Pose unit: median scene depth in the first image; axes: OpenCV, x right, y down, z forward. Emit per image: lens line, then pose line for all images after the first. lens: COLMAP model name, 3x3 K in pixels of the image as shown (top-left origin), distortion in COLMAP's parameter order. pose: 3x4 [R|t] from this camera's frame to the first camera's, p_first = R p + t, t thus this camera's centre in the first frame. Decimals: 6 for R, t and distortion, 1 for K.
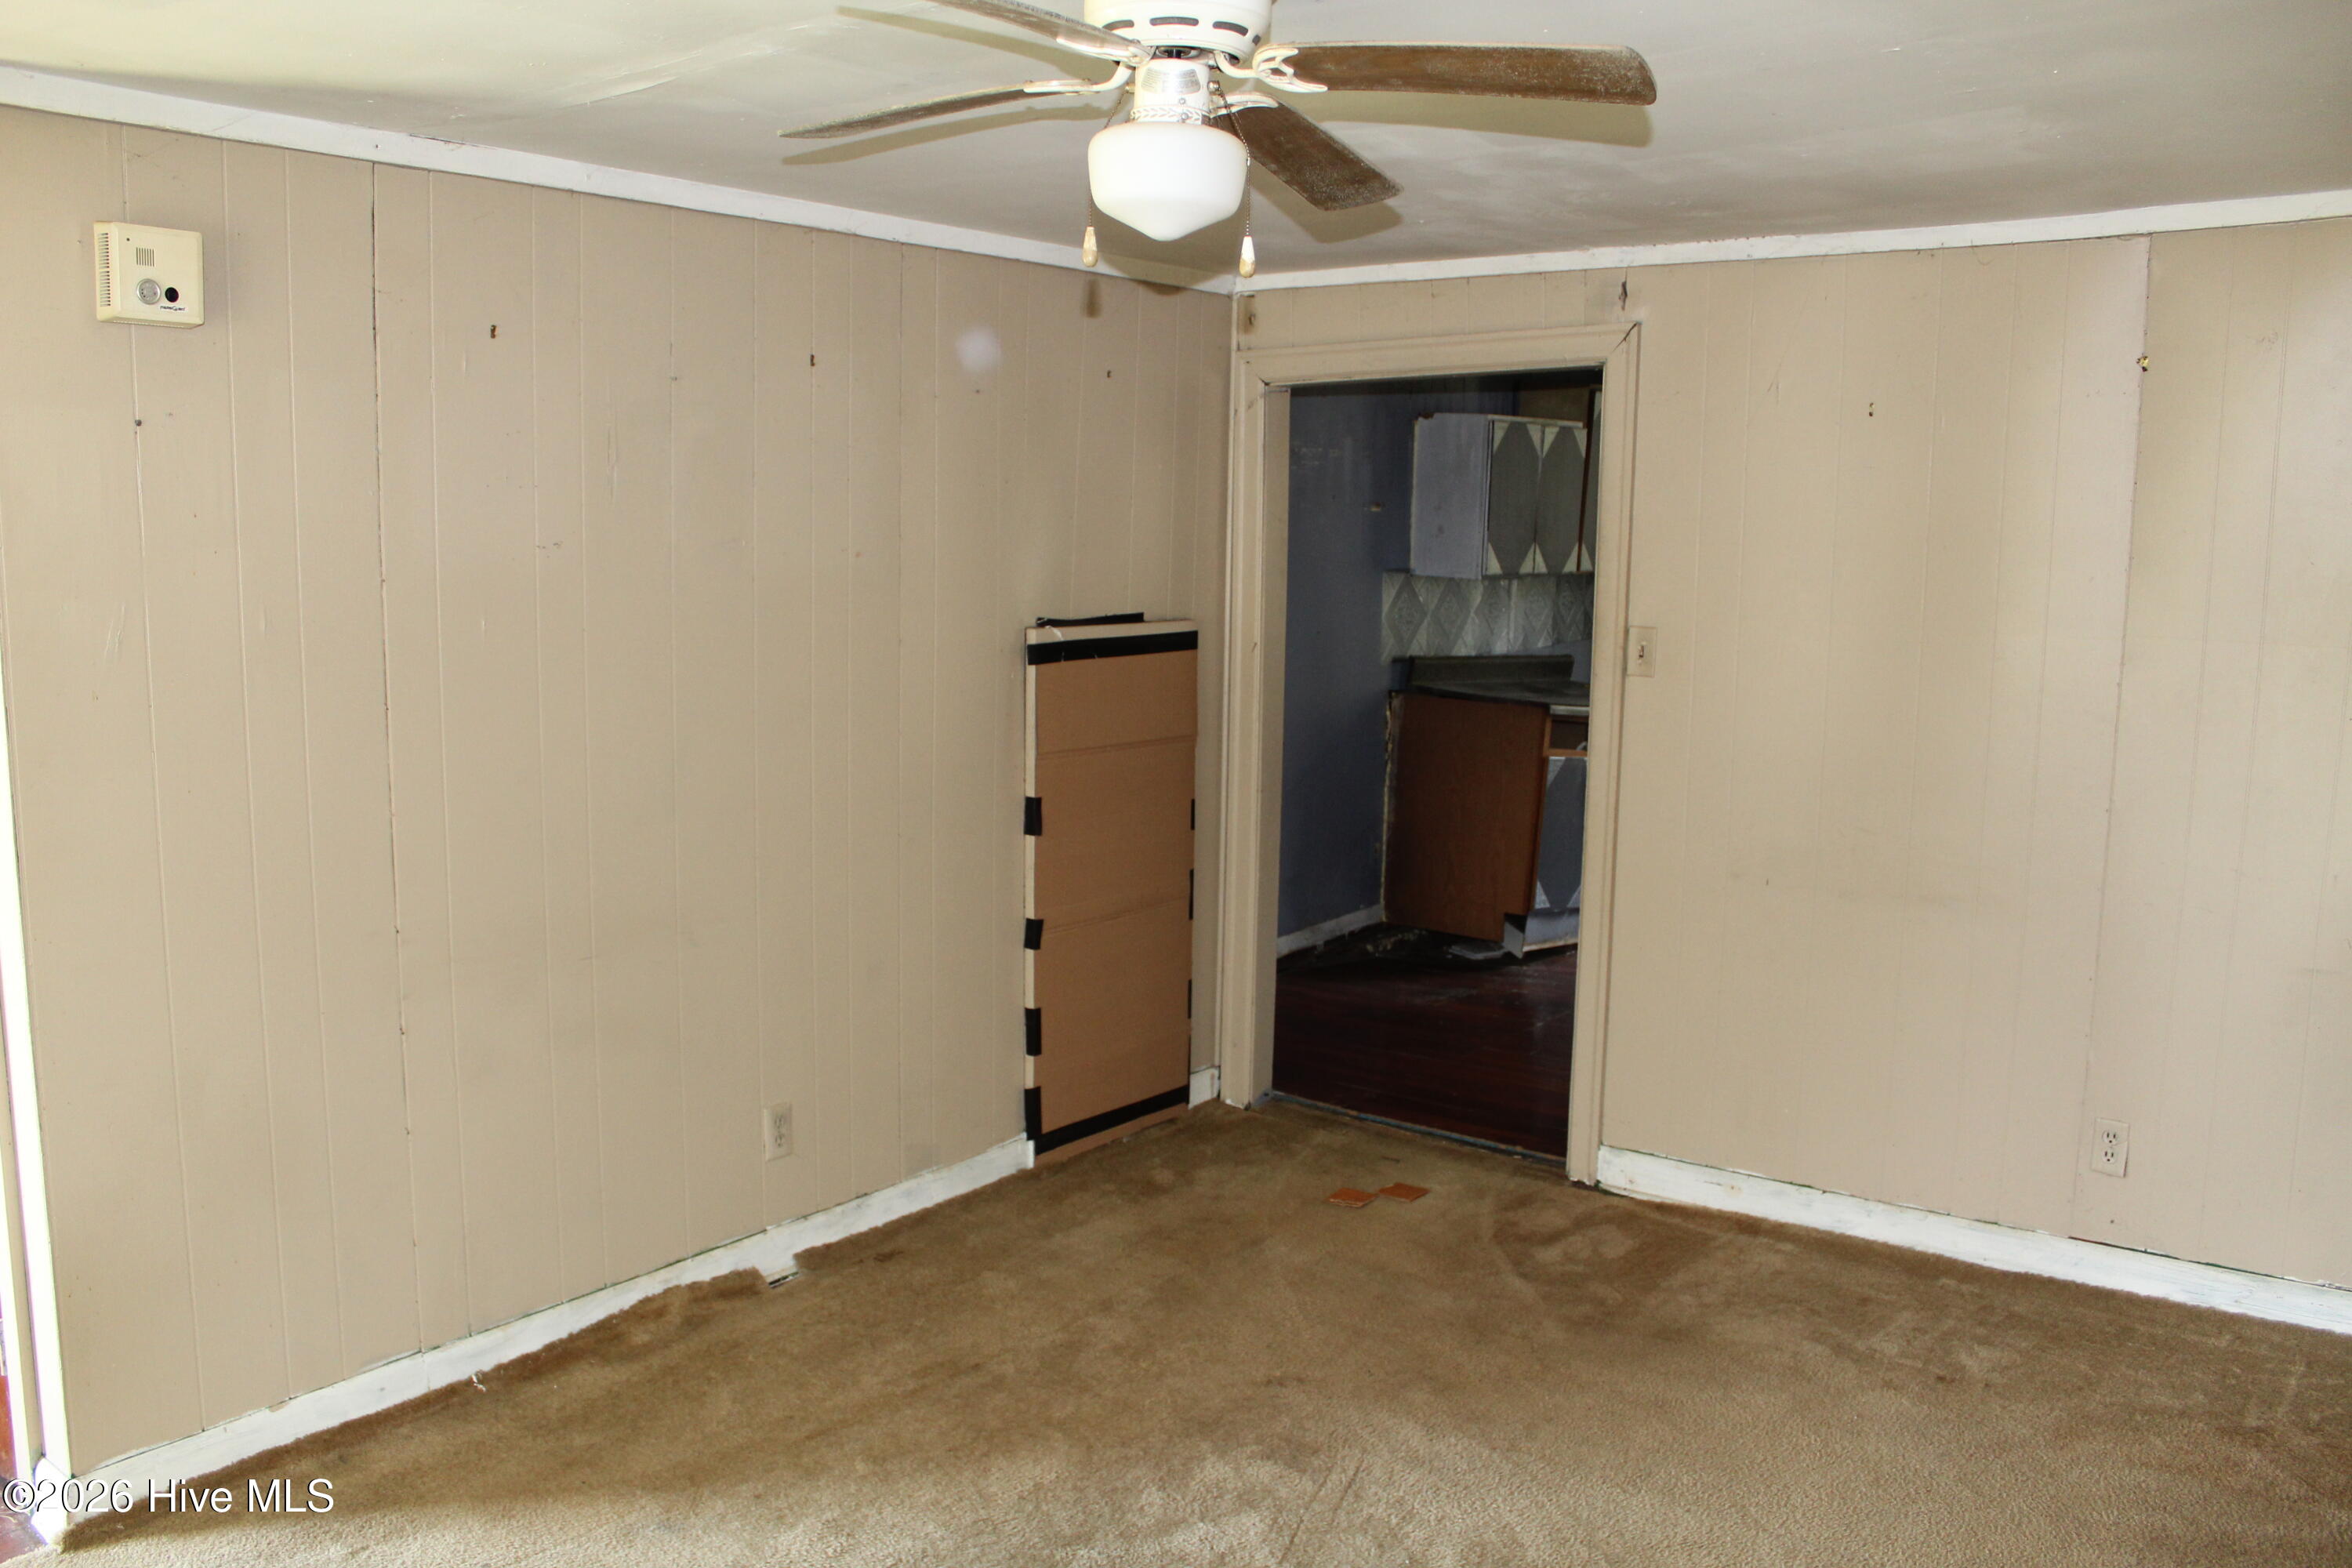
lens RADIAL K [[1952.3, 0, 1149.8], [0, 1952.3, 775.9], [0, 0, 1]] dist [-0.167725, 0.135451]
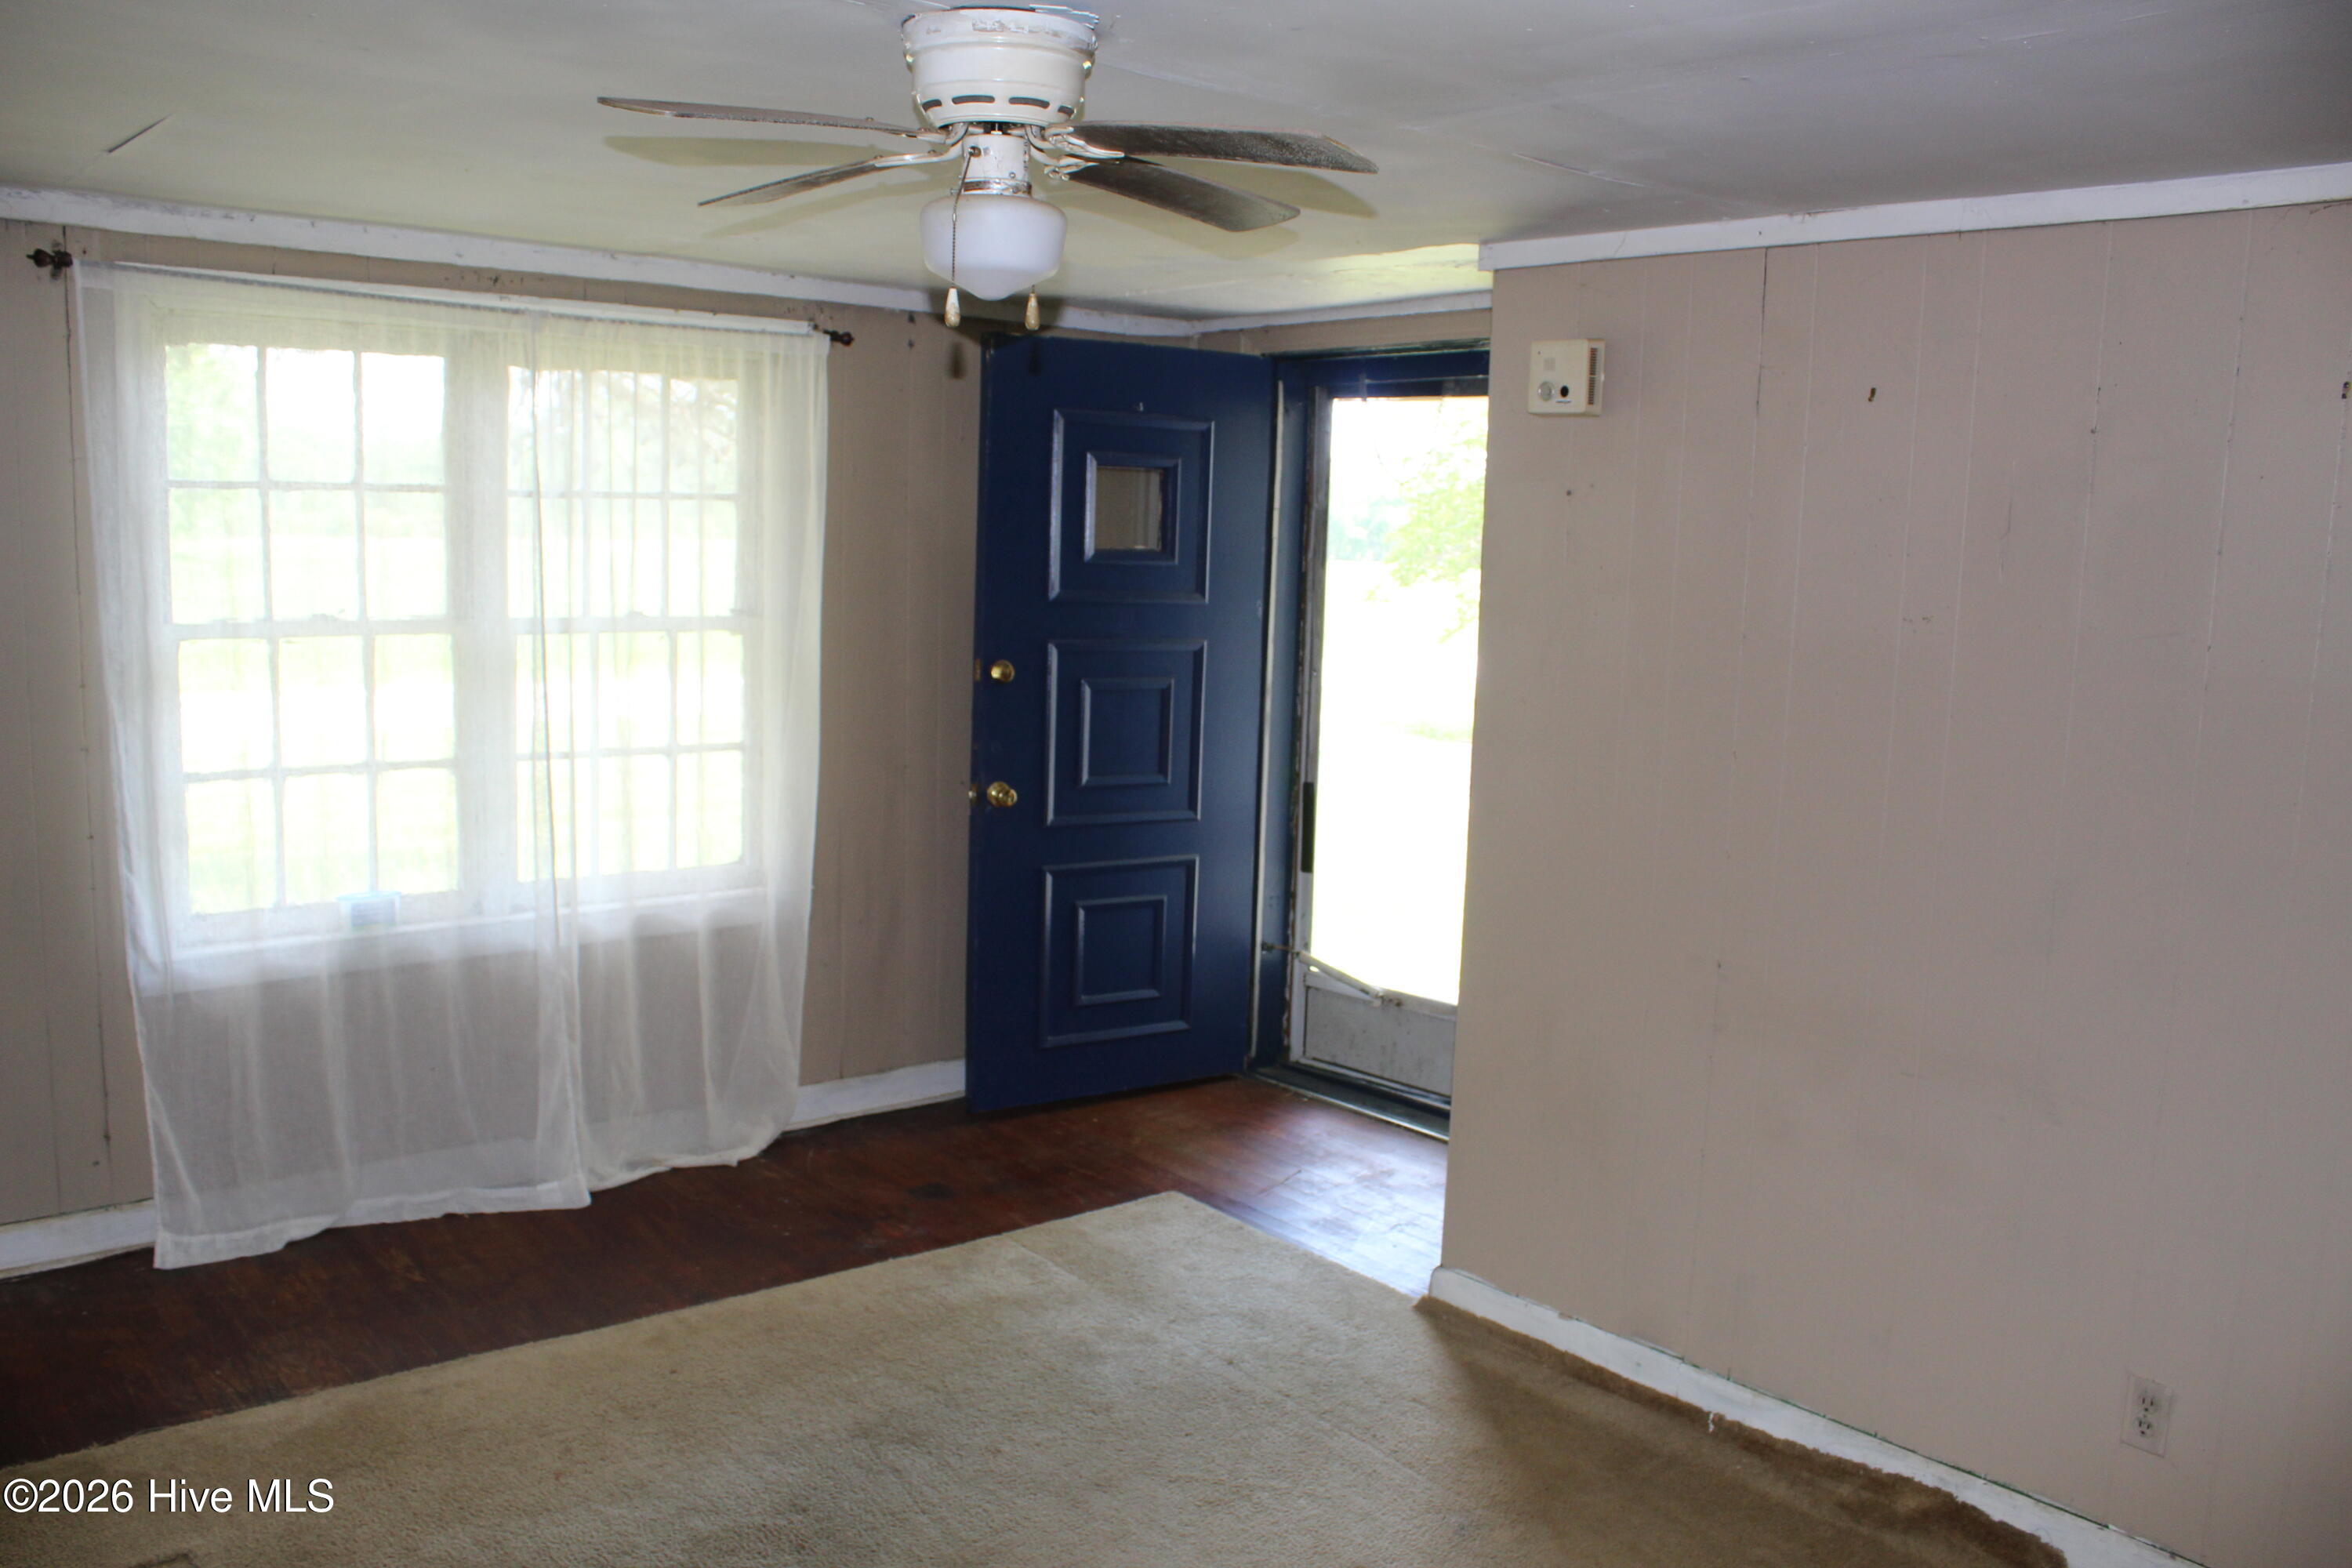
lens RADIAL K [[1952.3, 0, 1149.8], [0, 1952.3, 775.9], [0, 0, 1]] dist [-0.167725, 0.135451]
pose [[-0.217425, 0.103505, -0.970574, 0.684781], [-0.167058, 0.975743, 0.141481, -0.117014], [0.961675, 0.192904, -0.194859, 0.857136]]
